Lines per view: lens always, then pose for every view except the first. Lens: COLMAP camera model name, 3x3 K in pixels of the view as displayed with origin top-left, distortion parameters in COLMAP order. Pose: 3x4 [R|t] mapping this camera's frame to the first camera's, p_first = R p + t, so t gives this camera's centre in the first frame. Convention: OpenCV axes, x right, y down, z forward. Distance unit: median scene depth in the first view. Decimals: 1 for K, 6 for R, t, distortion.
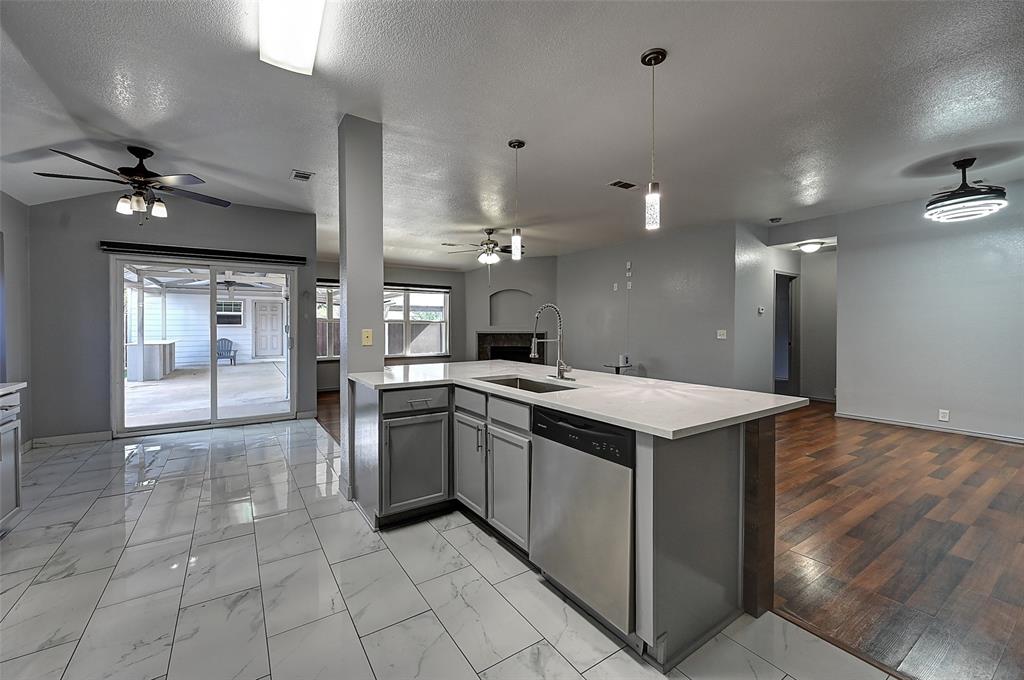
lens RADIAL K [[423.5, 0, 504.4], [0, 423.5, 330.2], [0, 0, 1]] dist [-0.002086, 0.001118]
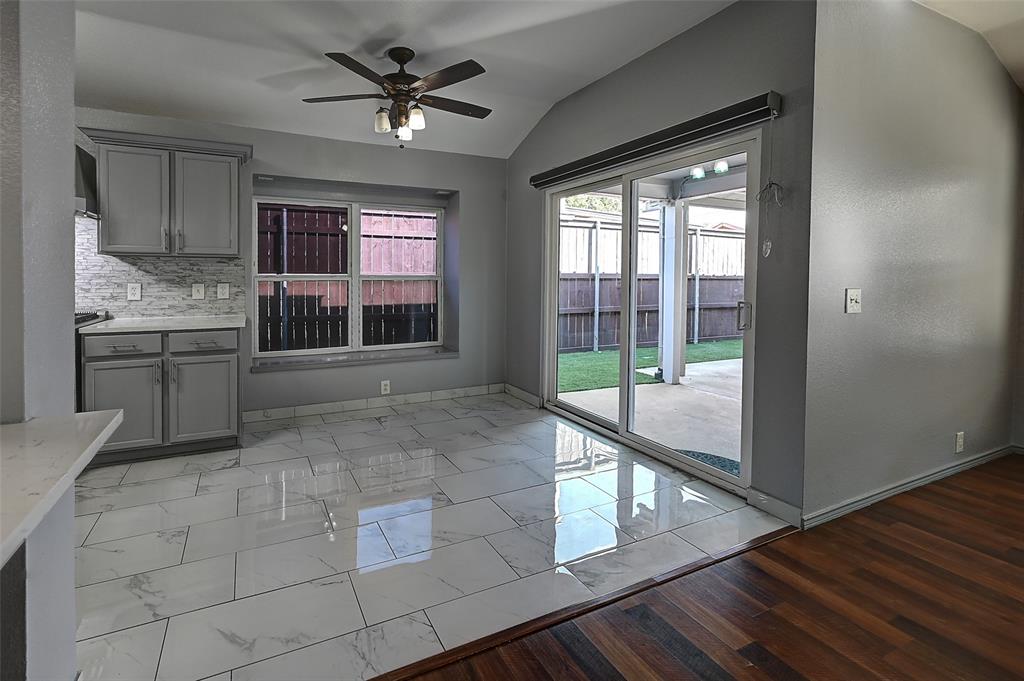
lens RADIAL K [[449.0, 0, 475.0], [0, 449.0, 285.8], [0, 0, 1]] dist [0.001806, -0.000269]
pose [[-0.138215, 0.023418, -0.990125, -0.027959], [-0.016383, 0.999530, 0.025927, -0.010783], [0.990267, 0.019804, -0.137766, 1.228385]]
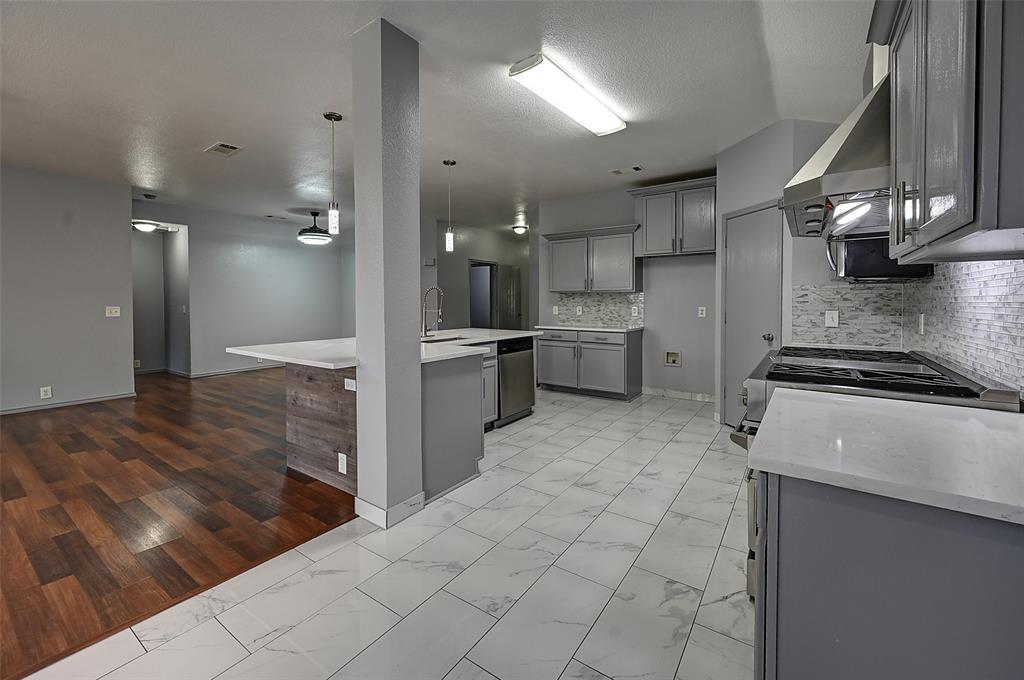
lens RADIAL K [[423.5, 0, 514.4], [0, 423.5, 304.7], [0, 0, 1]] dist [-0.002086, 0.001118]
pose [[-0.386186, -0.006222, 0.922400, -0.964268], [0.011115, 0.999873, 0.011398, -0.006570], [-0.922354, 0.014654, -0.386068, 0.919032]]
